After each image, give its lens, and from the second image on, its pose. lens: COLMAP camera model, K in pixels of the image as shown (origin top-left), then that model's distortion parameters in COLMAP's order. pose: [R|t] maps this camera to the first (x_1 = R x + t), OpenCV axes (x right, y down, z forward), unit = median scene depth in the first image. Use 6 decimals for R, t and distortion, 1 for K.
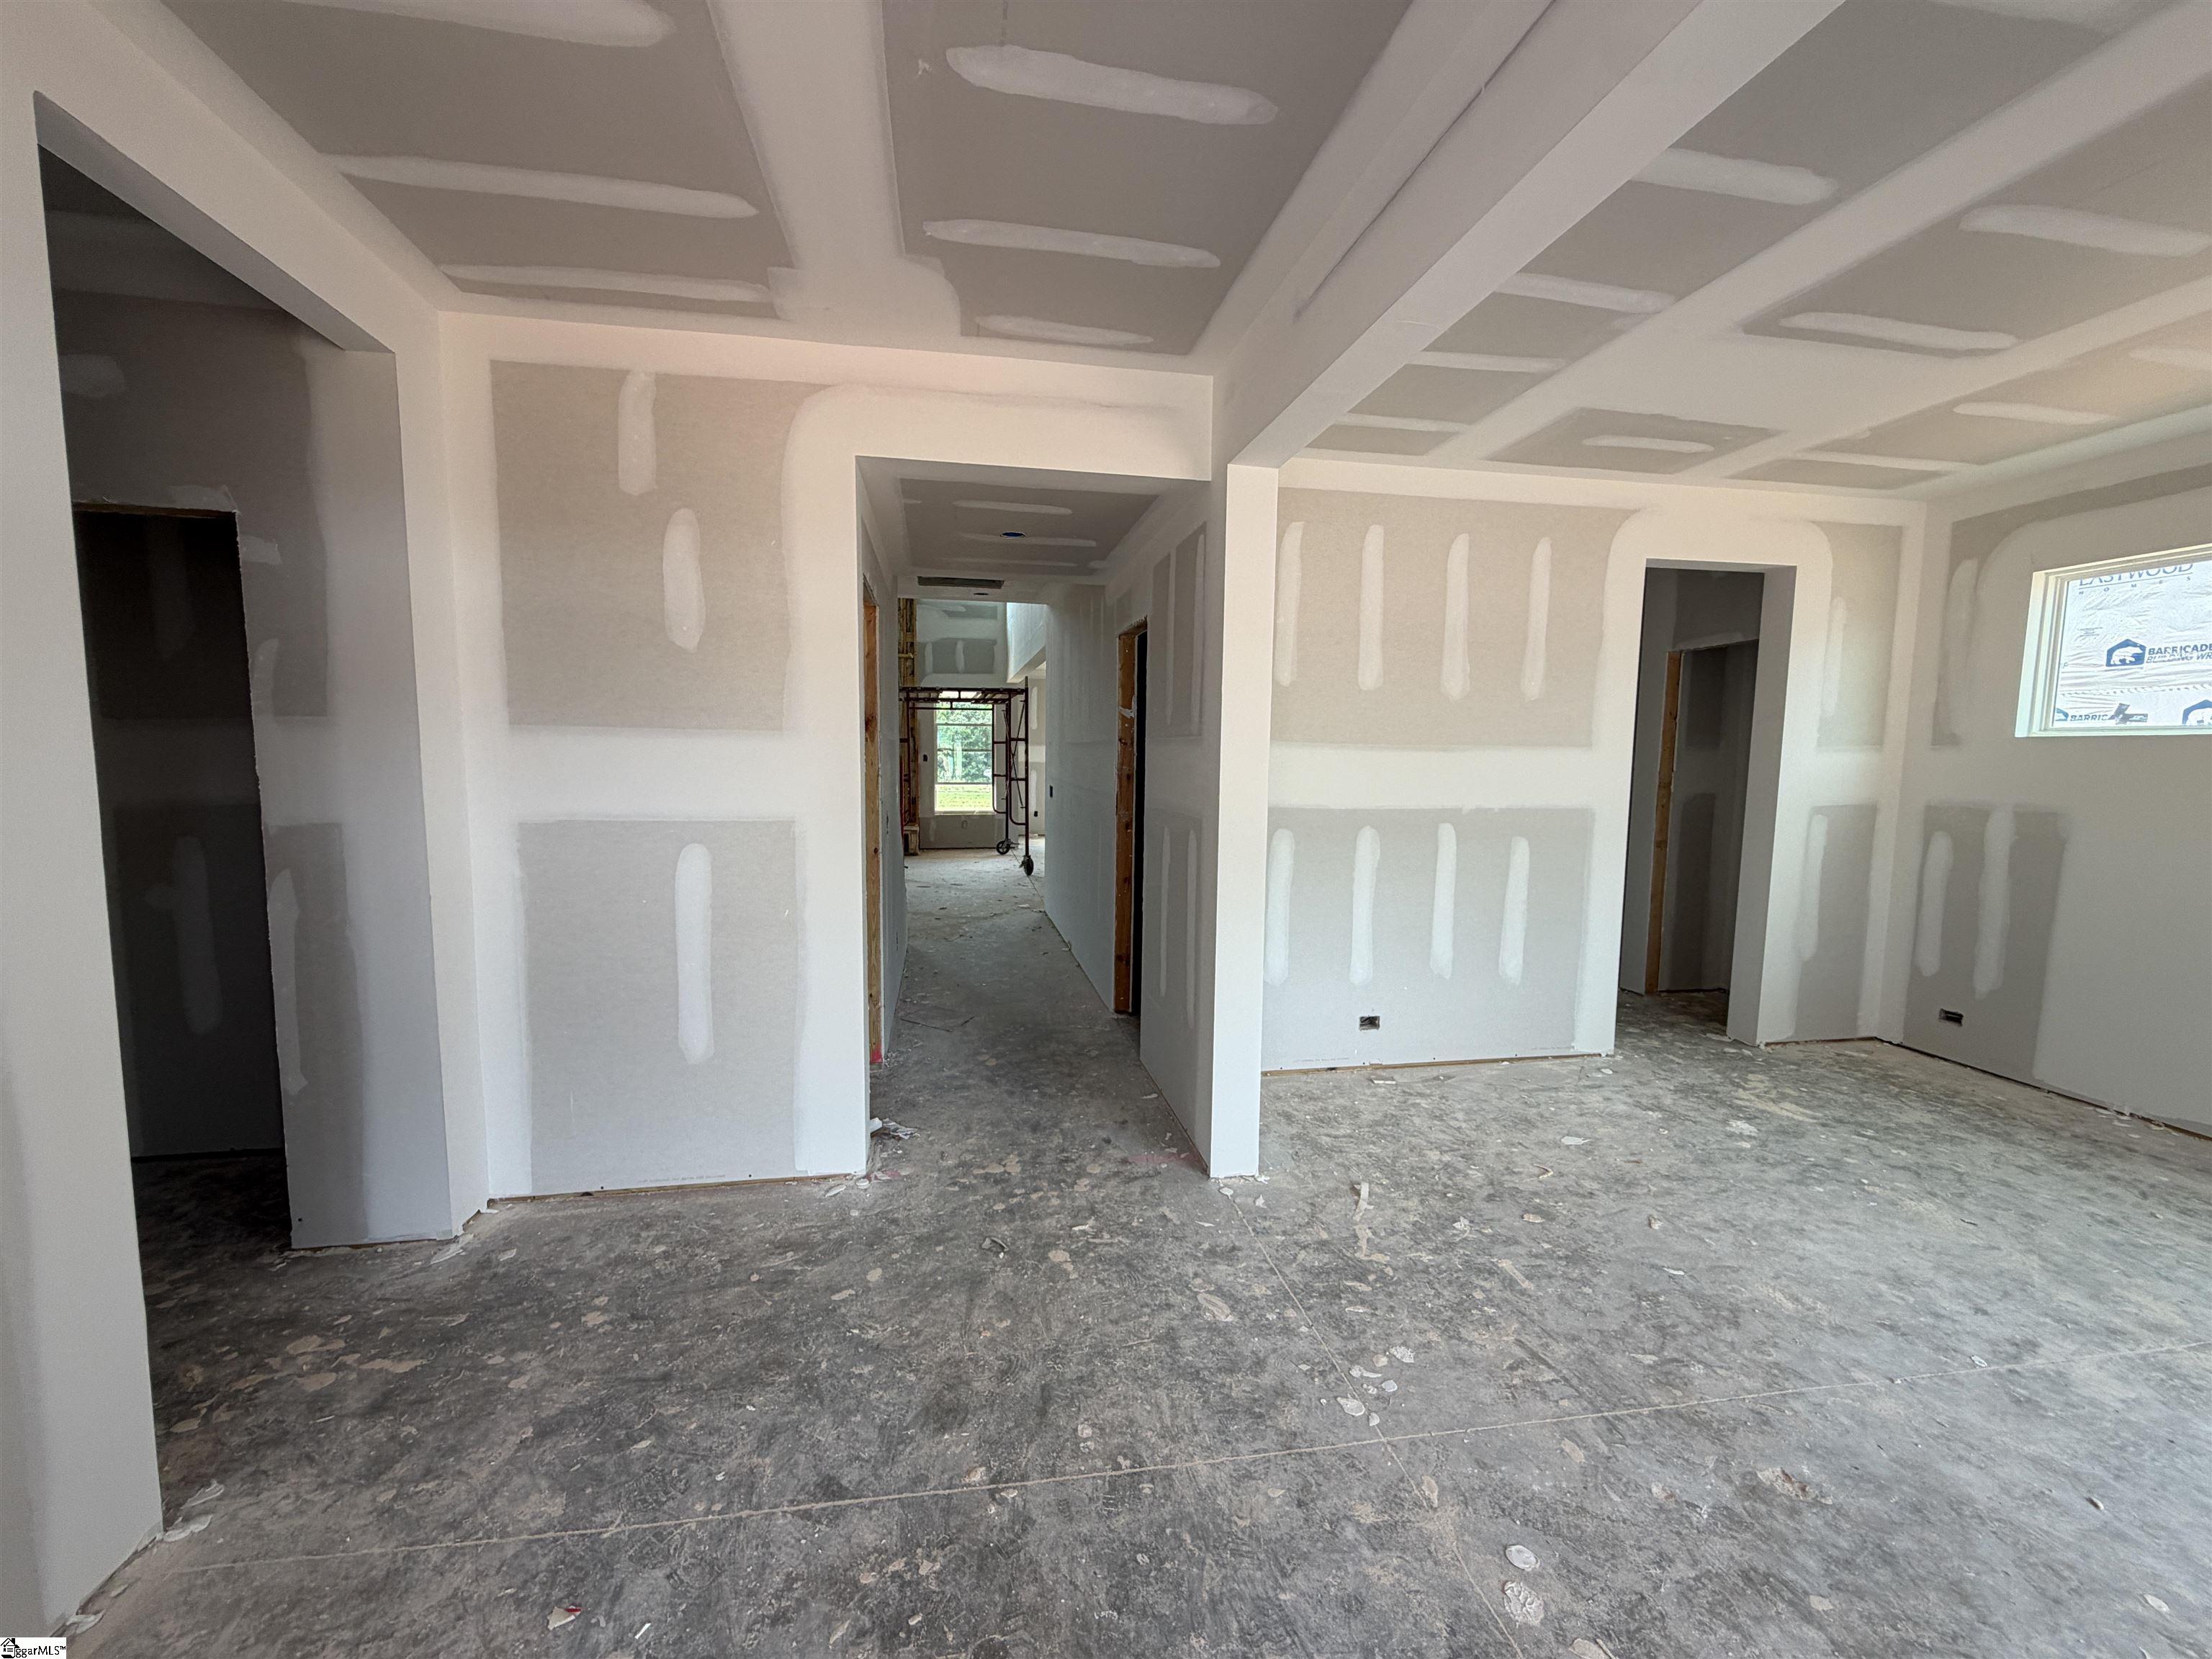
lens RADIAL K [[883.8, 0, 1106.0], [0, 883.8, 829.5], [0, 0, 1]] dist [0.000581, 0.000622]
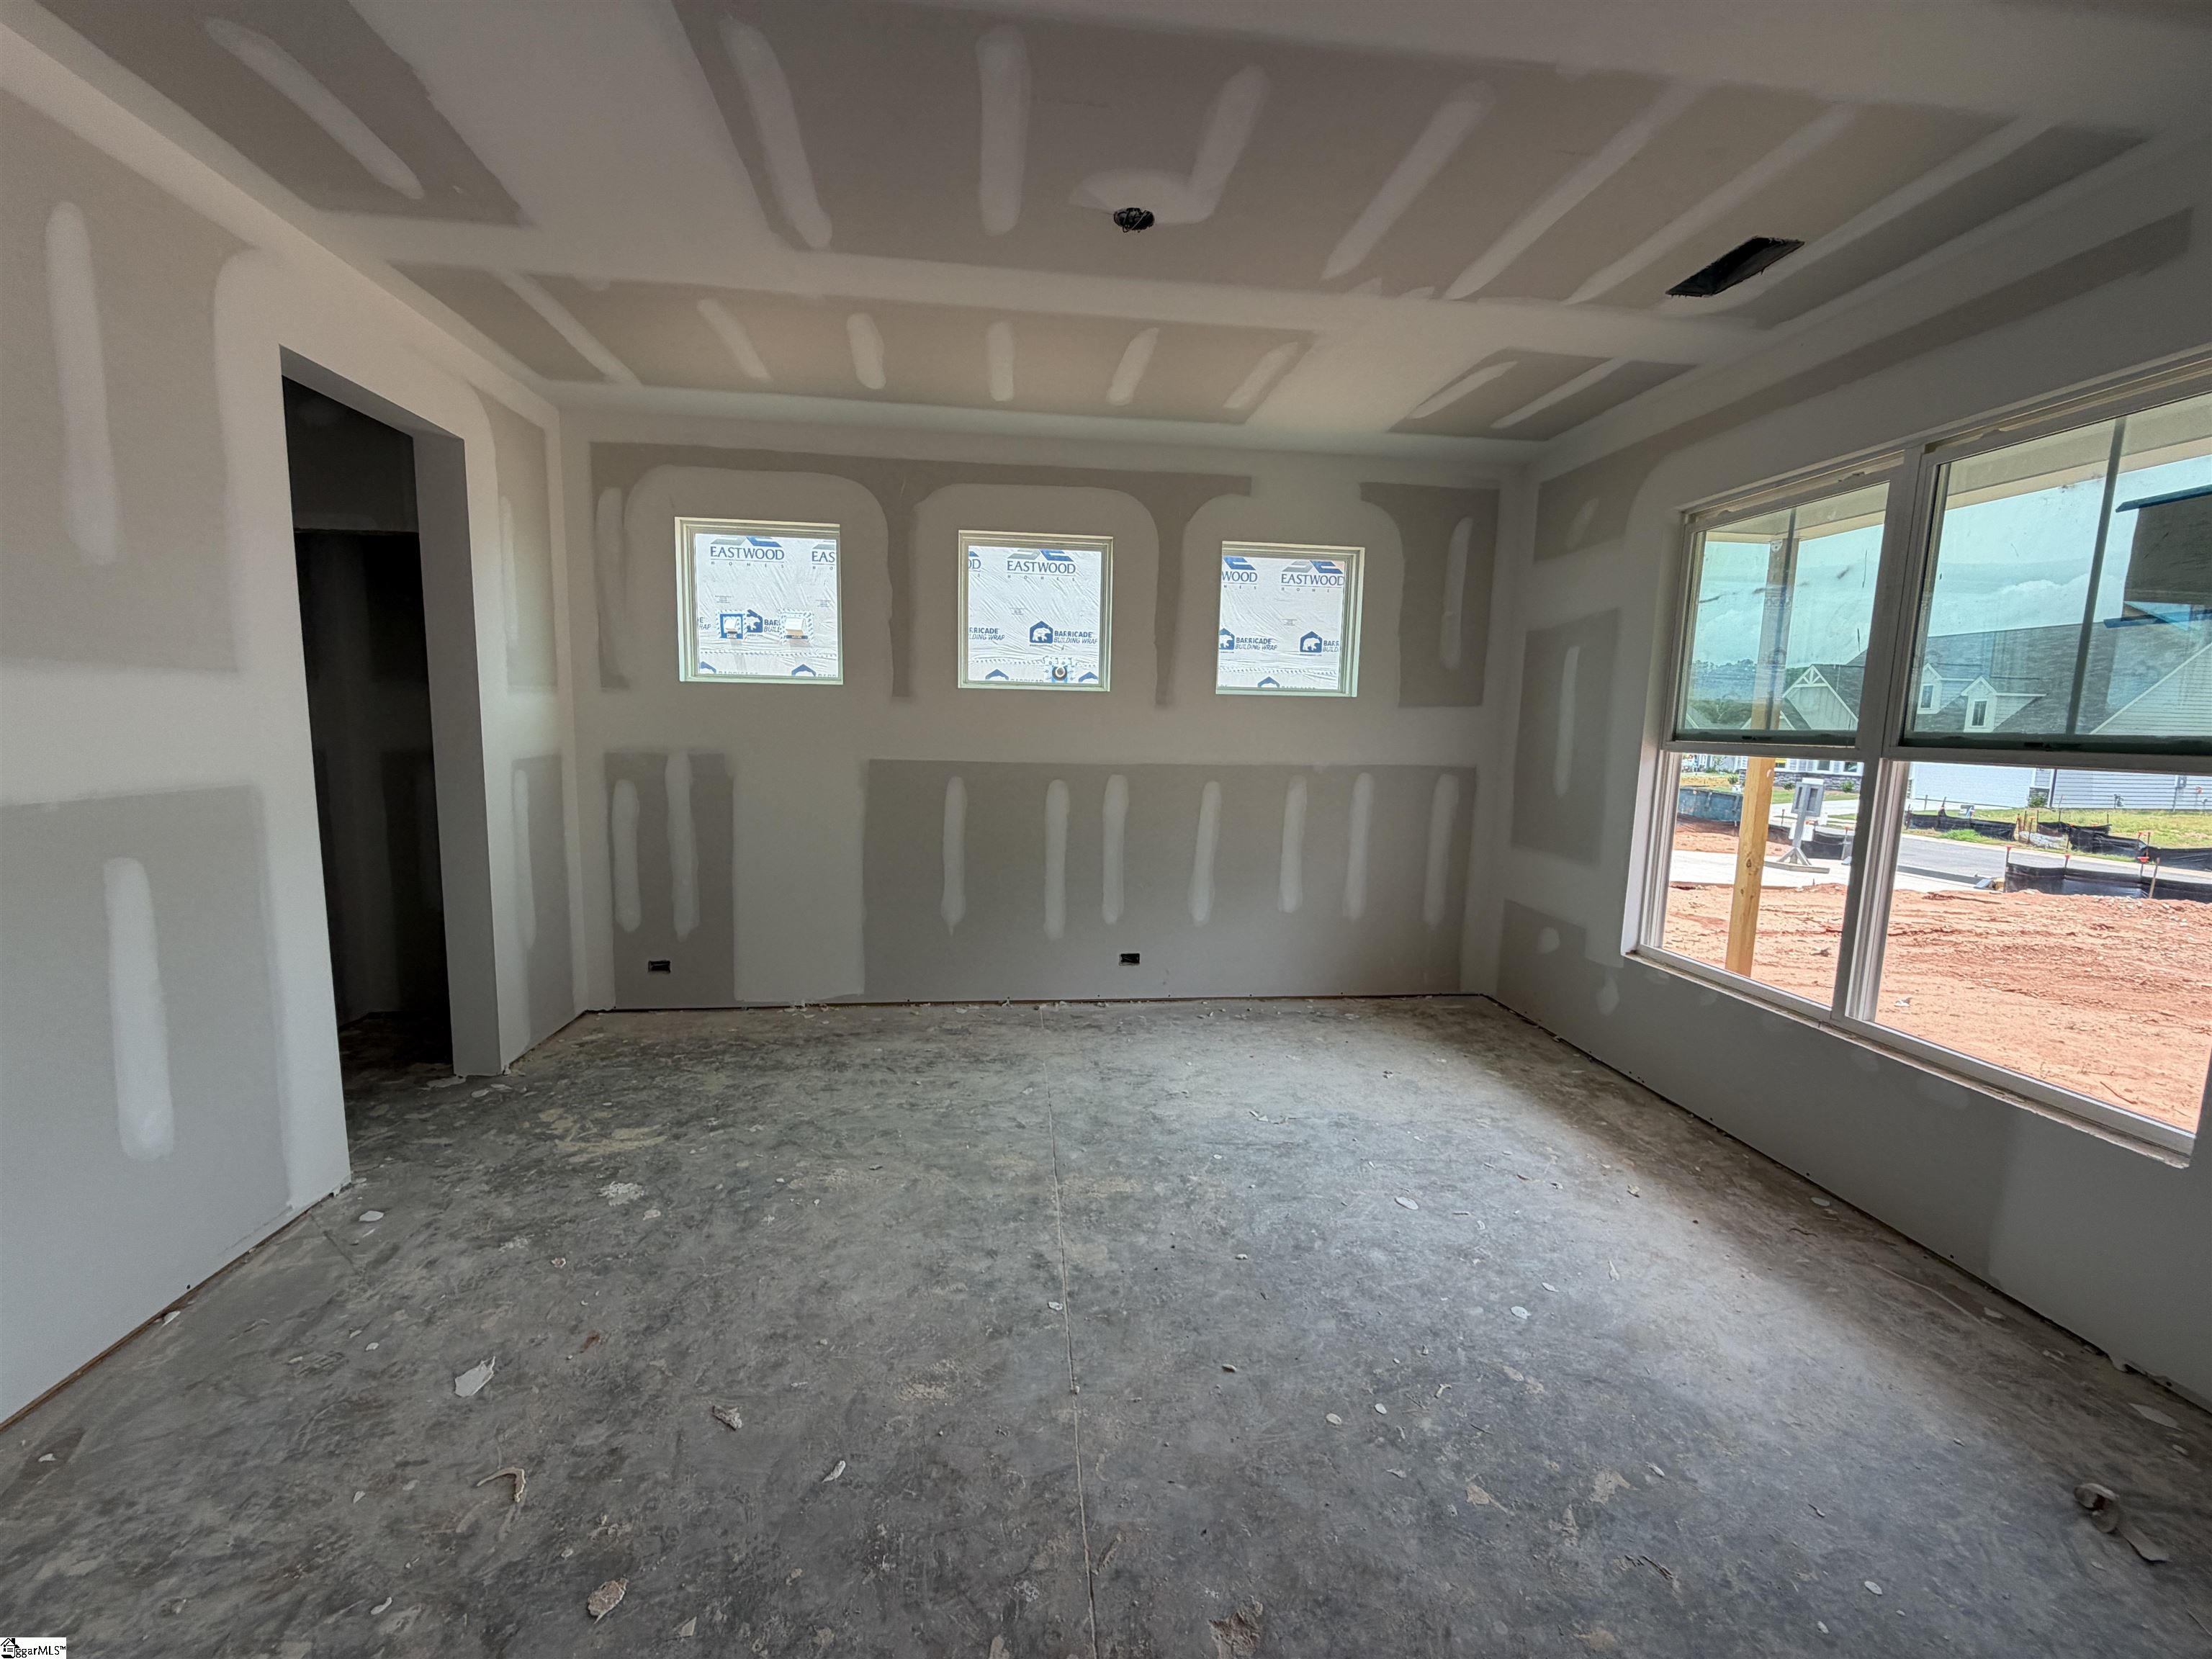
lens RADIAL K [[883.8, 0, 1106.0], [0, 883.8, 829.5], [0, 0, 1]] dist [0.000581, 0.000622]
pose [[0.068303, -0.131356, 0.988979, 0.041382], [0.070850, 0.989430, 0.126522, -0.032430], [-0.995146, 0.061427, 0.076887, 0.482795]]
